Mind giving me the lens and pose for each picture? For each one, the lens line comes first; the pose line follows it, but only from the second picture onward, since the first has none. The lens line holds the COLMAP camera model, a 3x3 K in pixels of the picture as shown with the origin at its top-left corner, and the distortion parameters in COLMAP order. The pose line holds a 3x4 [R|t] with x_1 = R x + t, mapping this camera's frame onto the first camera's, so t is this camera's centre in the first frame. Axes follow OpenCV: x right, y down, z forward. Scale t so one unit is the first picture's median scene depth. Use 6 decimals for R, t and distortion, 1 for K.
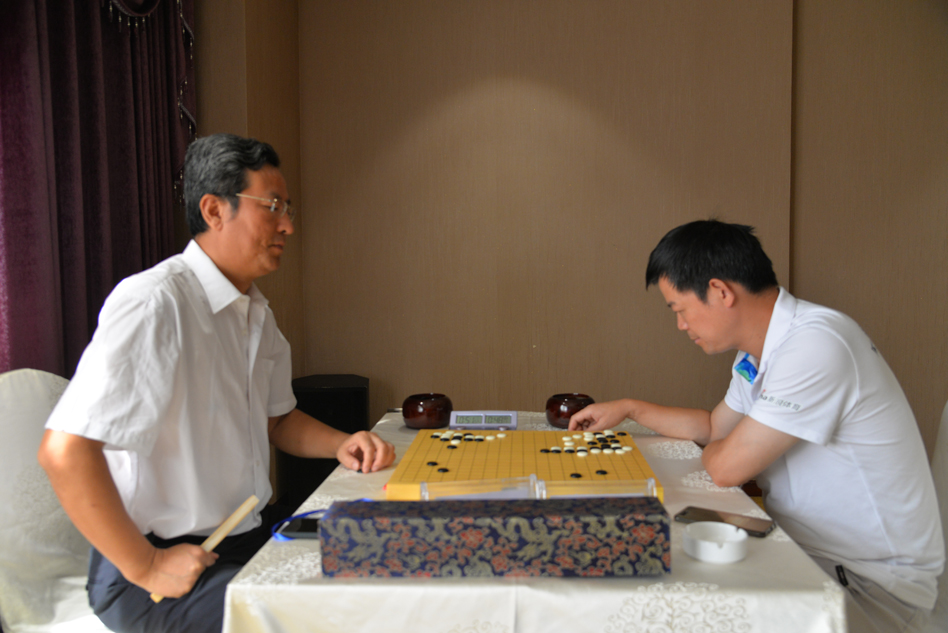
lens RADIAL K [[767.7, 0, 474.3], [0, 767.7, 318.1], [0, 0, 1]] dist [-0.016445, -0.005458]
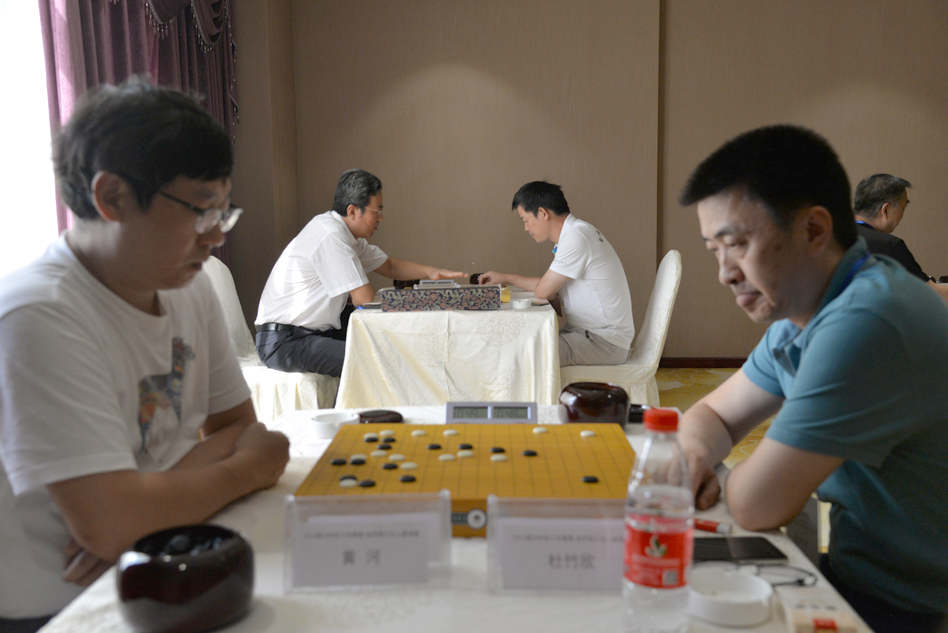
lens RADIAL K [[1030.1, 0, 476.5], [0, 1030.1, 317.7], [0, 0, 1]] dist [-0.171193, 0.000000]
pose [[0.996224, -0.008047, 0.086442, -0.181401], [0.001673, 0.997289, 0.073564, 0.073242], [-0.086799, -0.073142, 0.993537, -2.956059]]
